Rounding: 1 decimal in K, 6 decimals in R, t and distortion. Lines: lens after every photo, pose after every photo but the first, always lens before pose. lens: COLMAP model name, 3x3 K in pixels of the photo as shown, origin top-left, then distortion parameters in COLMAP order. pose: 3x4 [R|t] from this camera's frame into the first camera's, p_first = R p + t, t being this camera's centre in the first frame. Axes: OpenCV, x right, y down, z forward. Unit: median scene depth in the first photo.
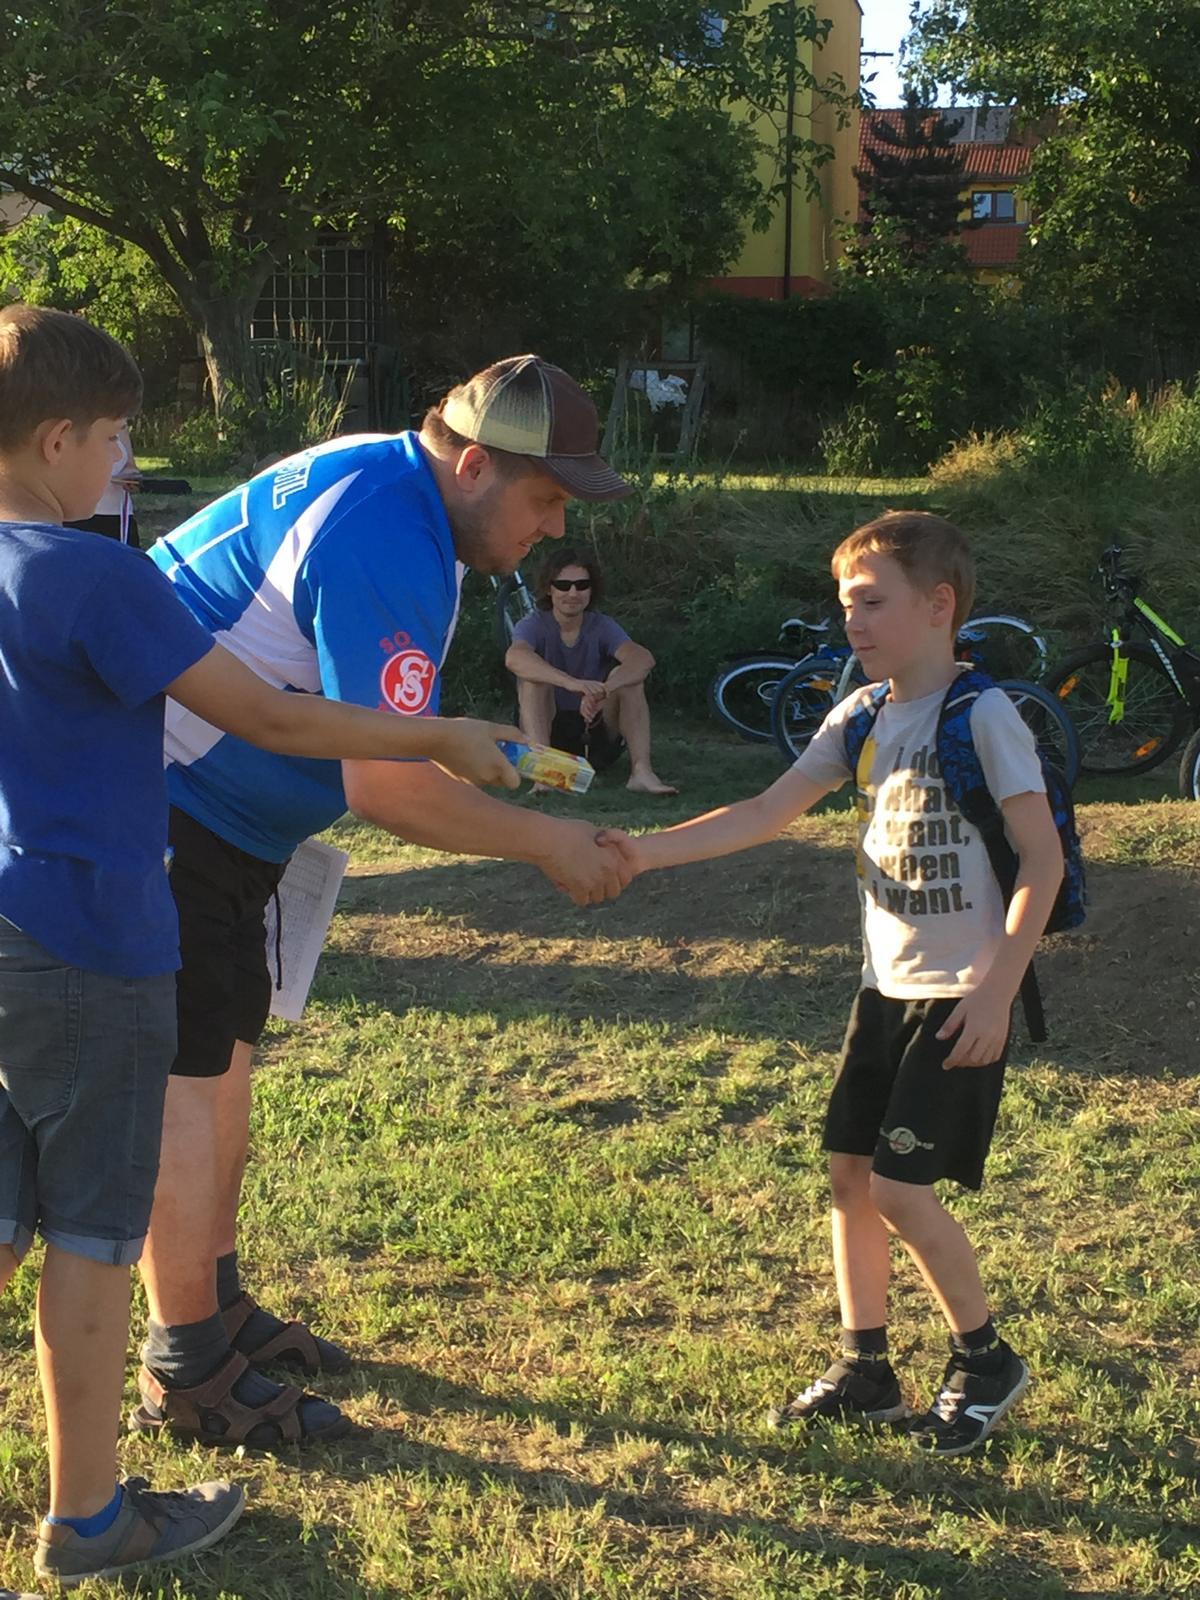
lens RADIAL K [[2615.6, 0, 611.8], [0, 2615.6, 796.2], [0, 0, 1]] dist [0.037533, 0.094867]
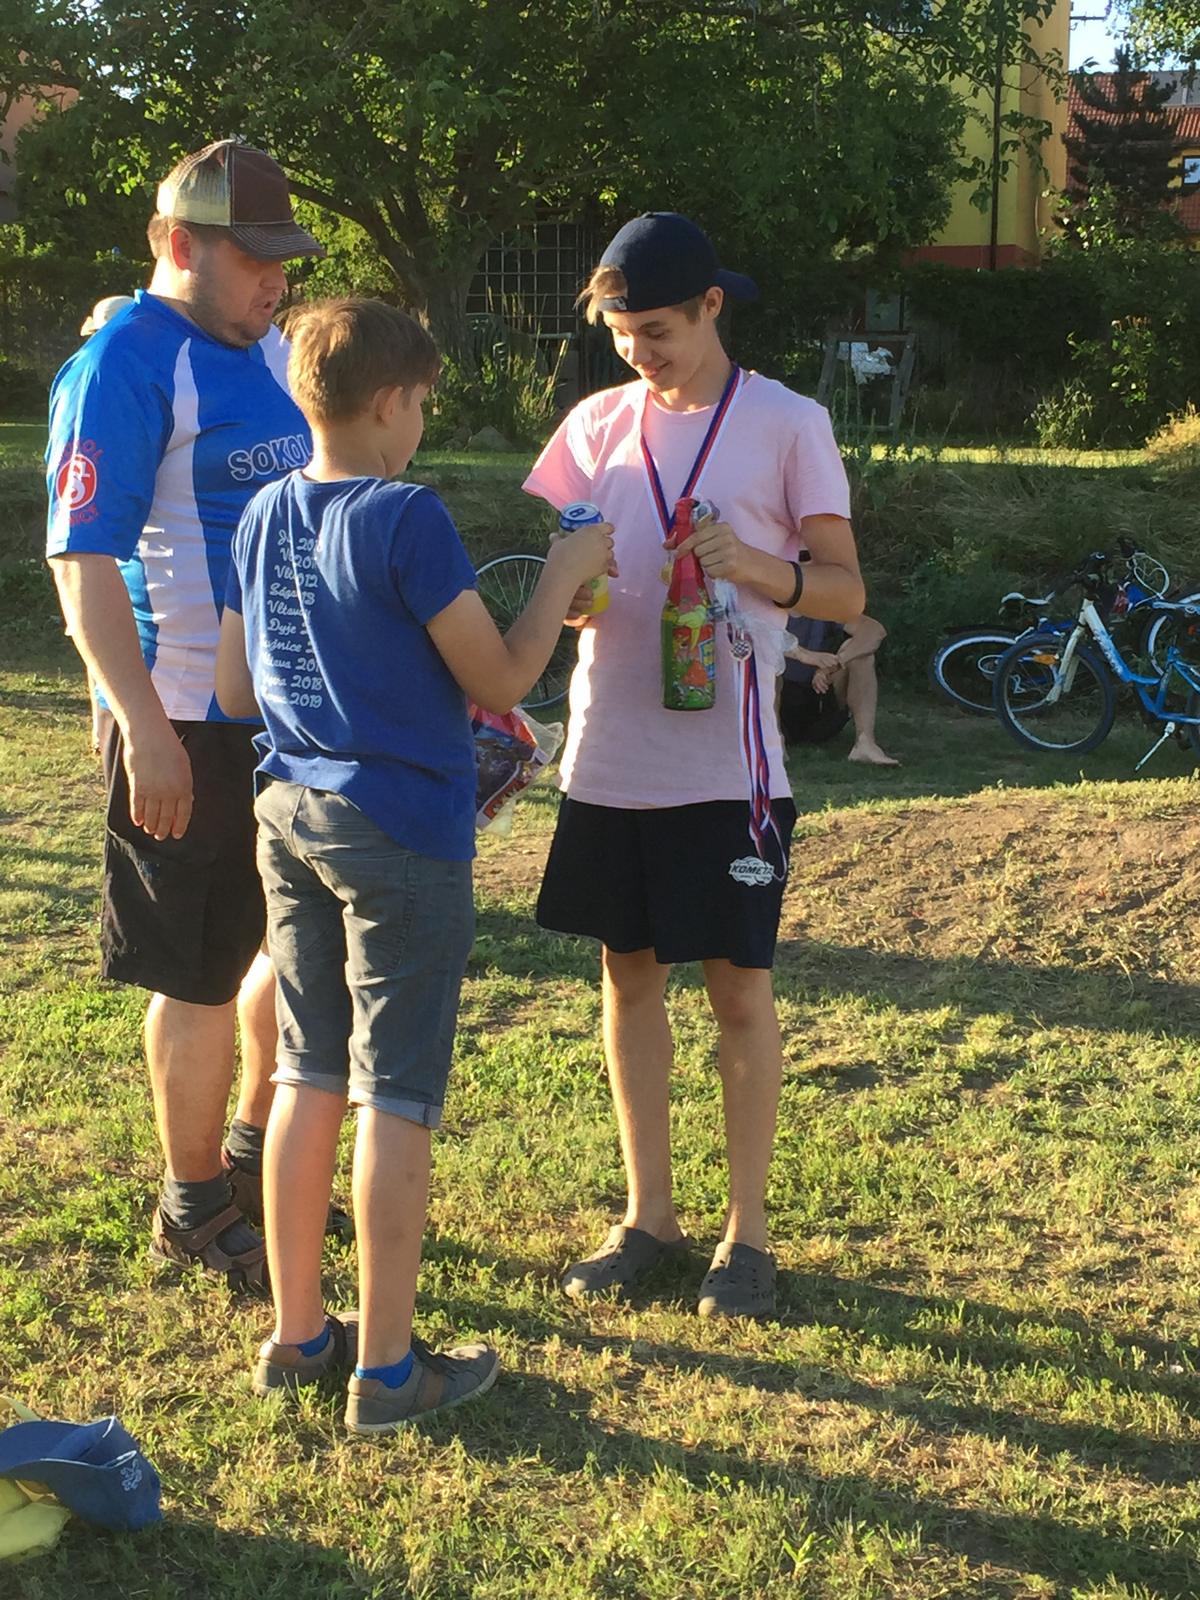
lens RADIAL K [[2615.6, 0, 611.8], [0, 2615.6, 796.2], [0, 0, 1]] dist [0.037533, 0.094867]
pose [[0.997189, 0.008696, -0.074416, -0.019339], [-0.007892, 0.999907, 0.011091, 0.000566], [0.074505, -0.010473, 0.997166, -0.027506]]
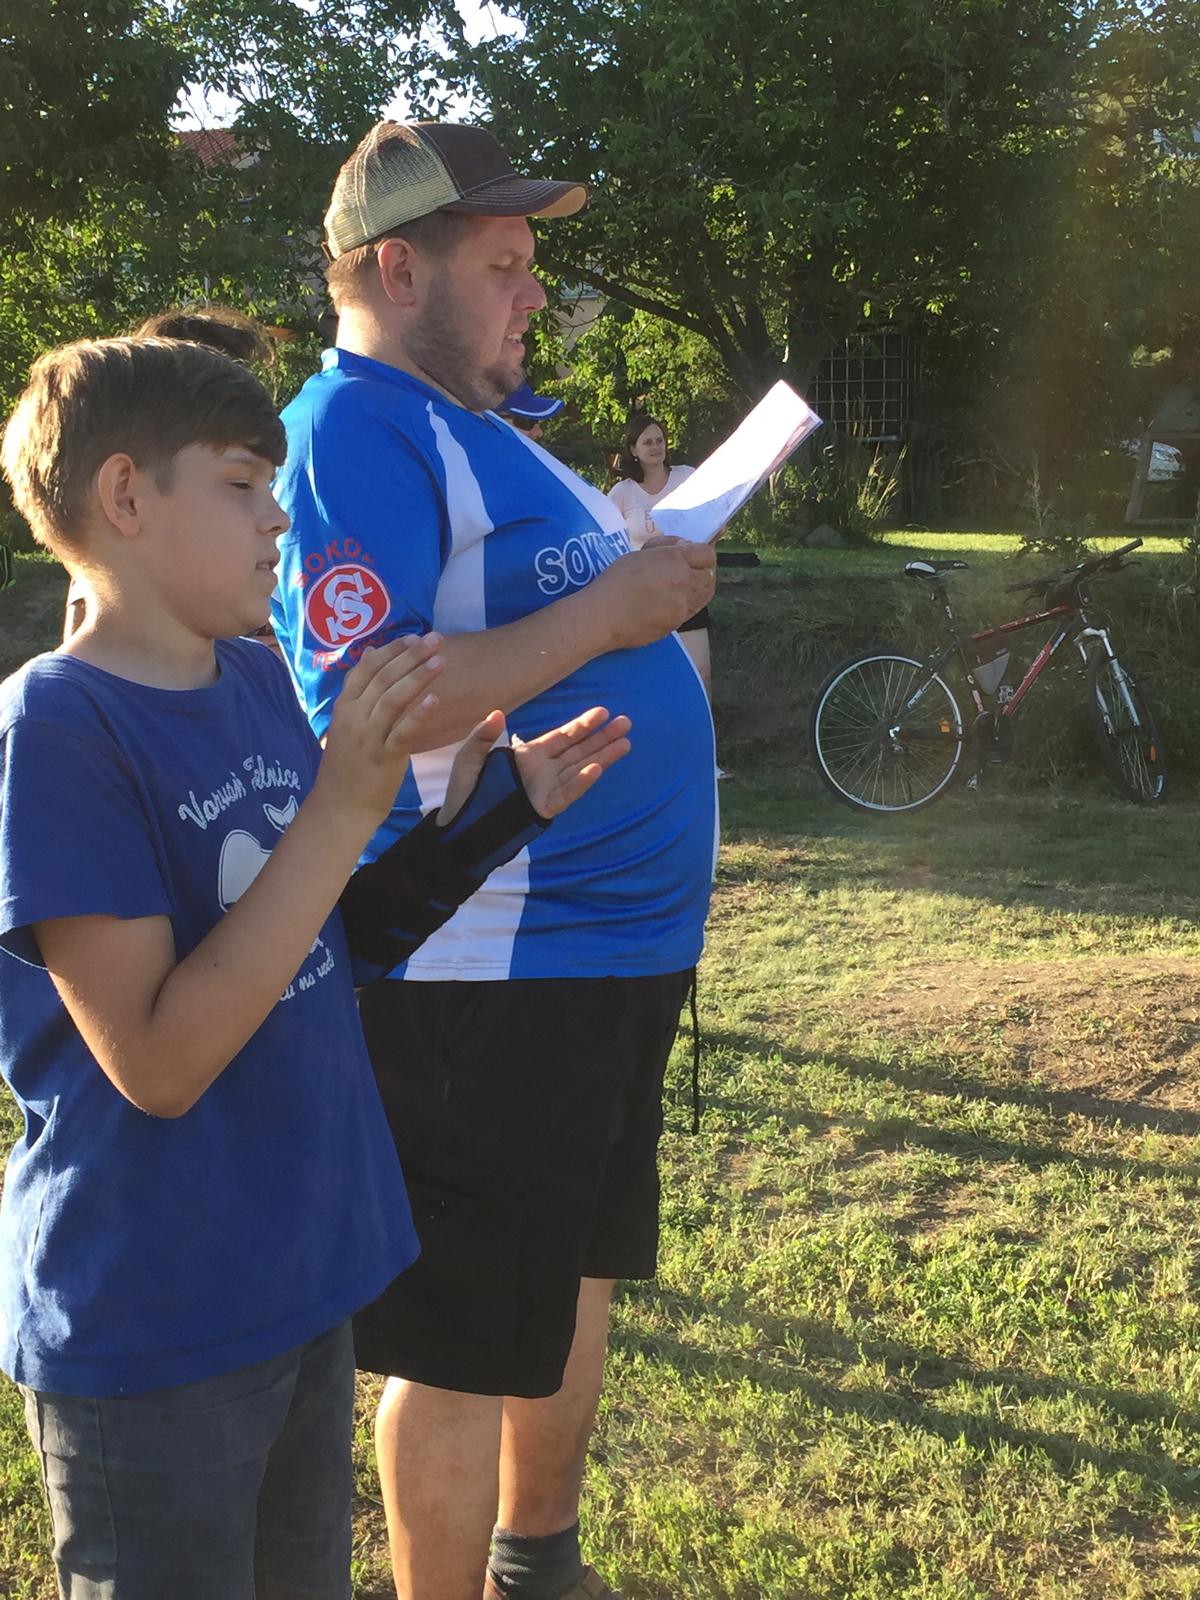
lens RADIAL K [[2302.5, 0, 607.2], [0, 2302.5, 836.6], [0, 0, 1]] dist [0.031772, 0.047150]
pose [[0.979687, 0.014946, -0.199974, -0.099375], [-0.013735, 0.999878, 0.007441, -0.035916], [0.200061, -0.004544, 0.979773, 0.224791]]
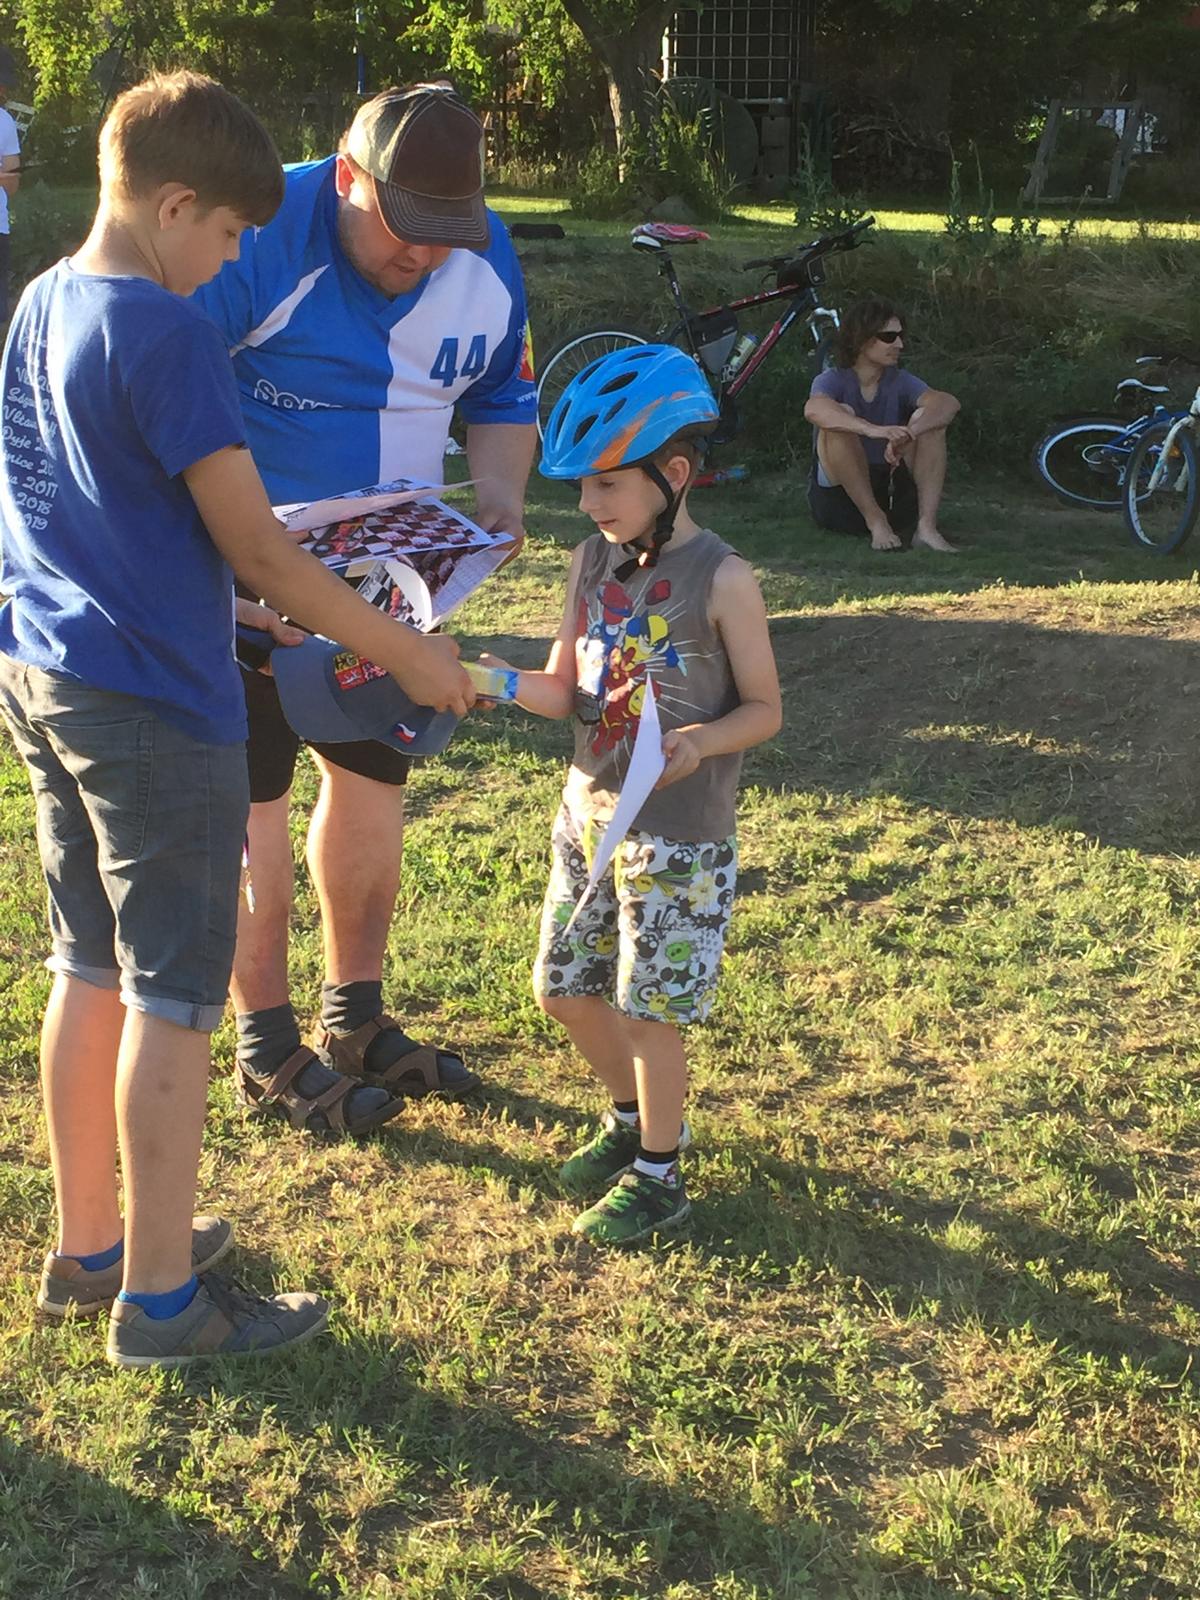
lens RADIAL K [[2615.6, 0, 611.8], [0, 2615.6, 796.2], [0, 0, 1]] dist [0.037533, 0.094867]
pose [[0.983346, 0.049512, -0.174867, 0.128384], [-0.032559, 0.994602, 0.098520, -0.008973], [0.178801, -0.091186, 0.979651, 0.017759]]
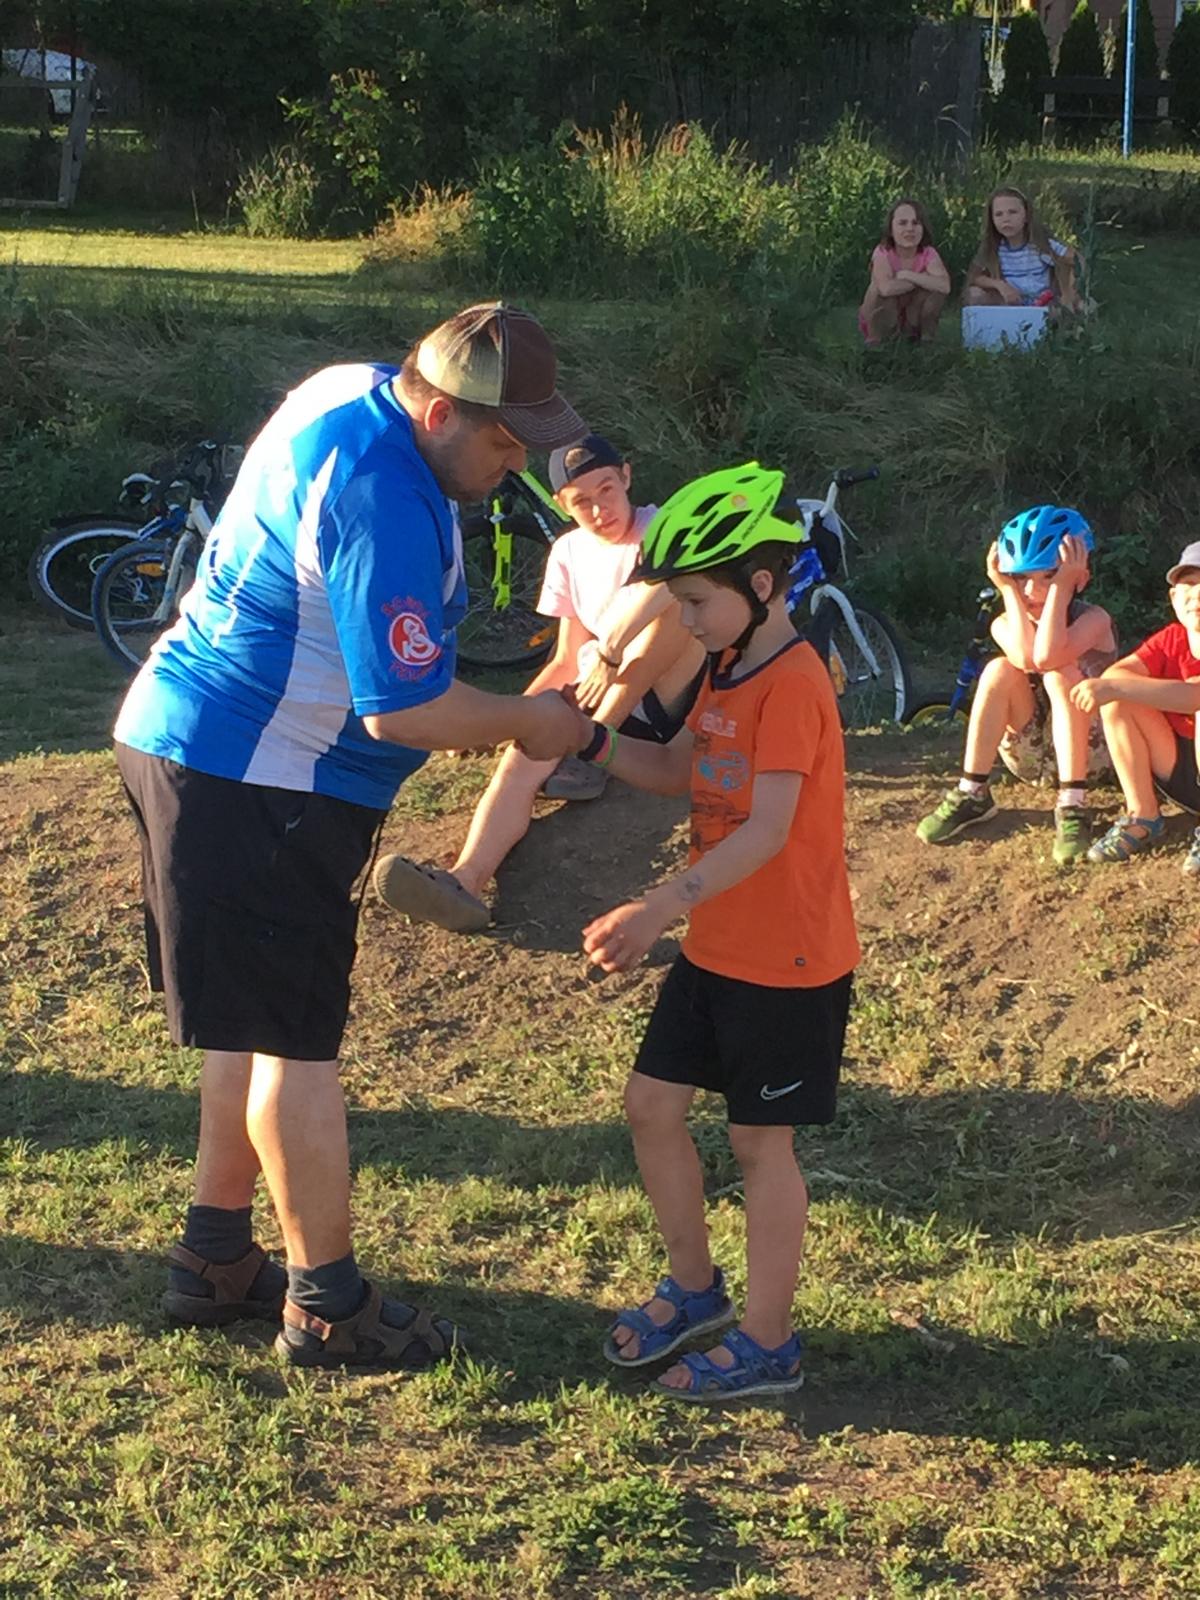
lens RADIAL K [[3522.2, 0, 602.8], [0, 3522.2, 802.2], [0, 0, 1]] dist [0.043781, 0.186794]
pose [[0.987479, -0.023754, 0.155953, 0.086193], [0.015054, 0.998276, 0.056732, -0.056581], [-0.157032, -0.053674, 0.986134, -0.251933]]
